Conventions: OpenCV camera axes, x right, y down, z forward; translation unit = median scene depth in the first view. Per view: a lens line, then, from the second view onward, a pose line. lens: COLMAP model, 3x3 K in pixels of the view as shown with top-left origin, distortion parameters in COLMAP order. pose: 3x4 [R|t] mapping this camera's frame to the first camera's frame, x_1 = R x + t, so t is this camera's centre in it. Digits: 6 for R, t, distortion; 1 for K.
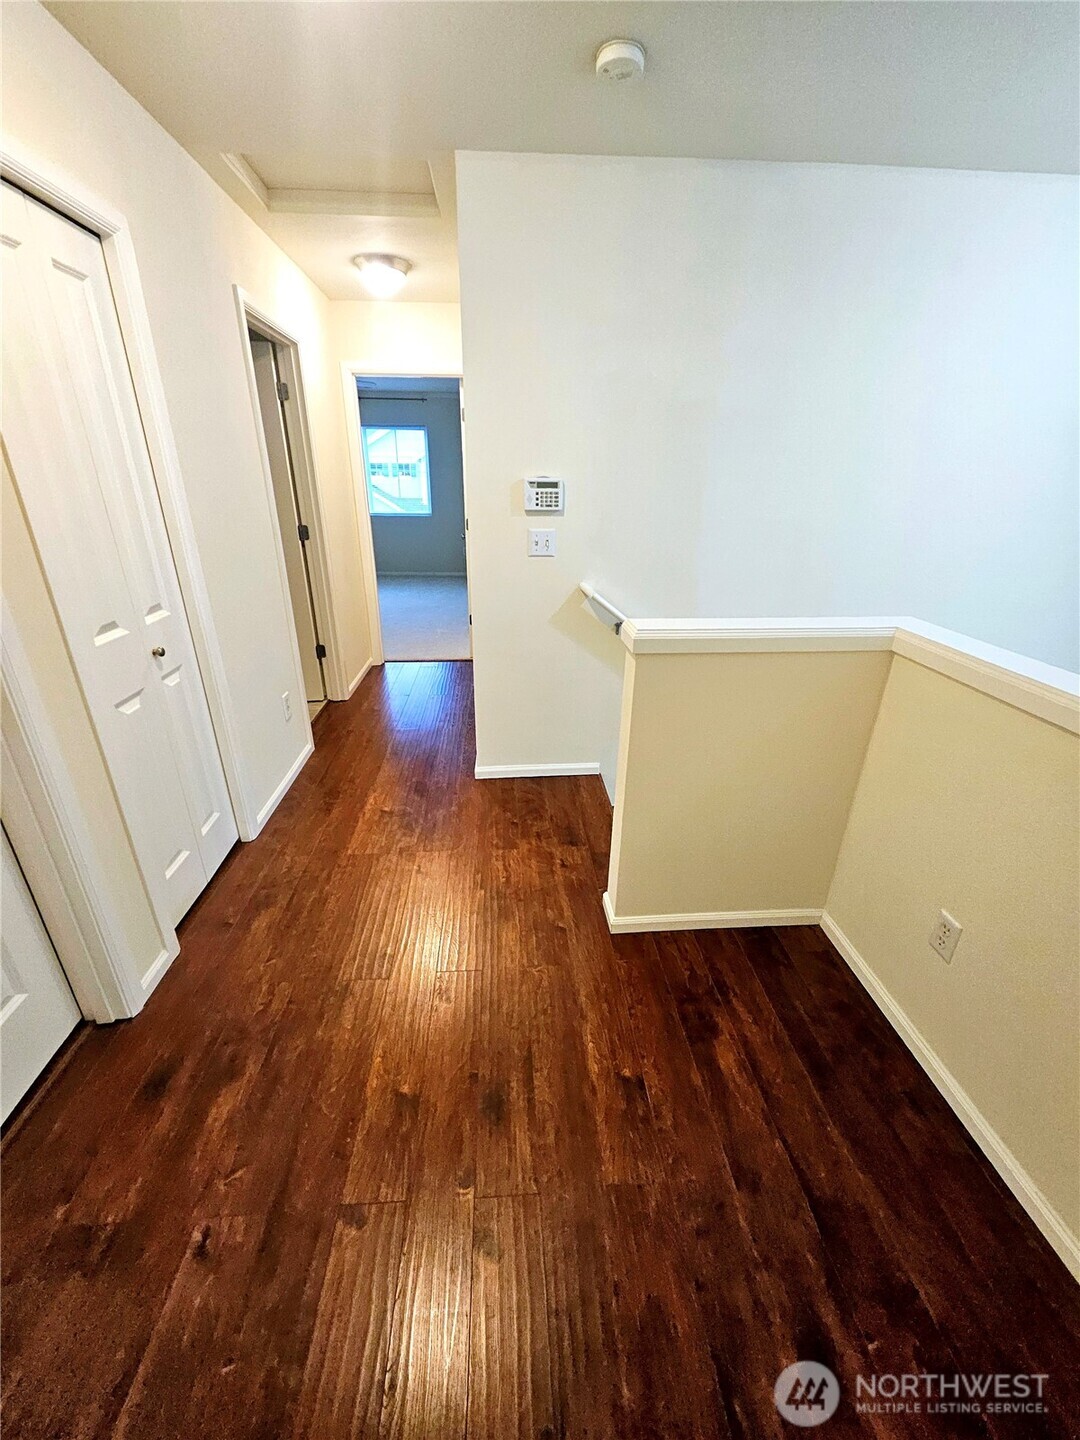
lens RADIAL K [[569.1, 0, 540.1], [0, 569.1, 721.1], [0, 0, 1]] dist [0.009581, -0.000318]
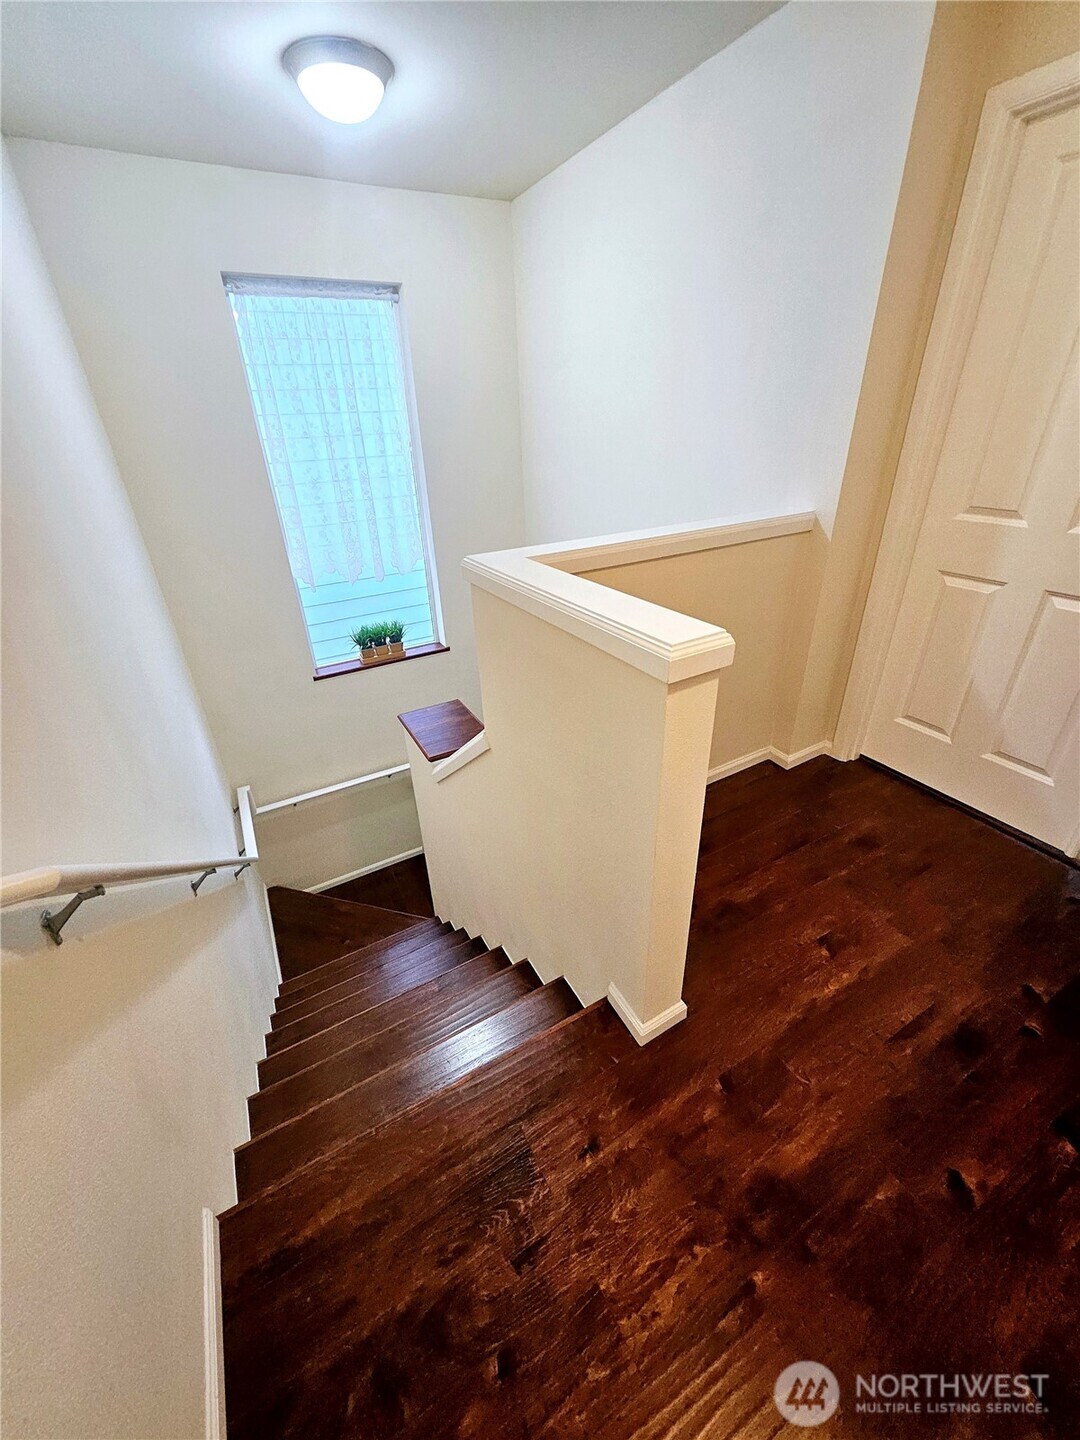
lens RADIAL K [[569.1, 0, 538.9], [0, 569.1, 717.2], [0, 0, 1]] dist [0.009581, -0.000318]
pose [[-0.429176, -0.427853, 0.795456, -0.252334], [0.386689, 0.708859, 0.589907, -0.487345], [-0.816260, 0.560768, -0.138779, 1.163463]]
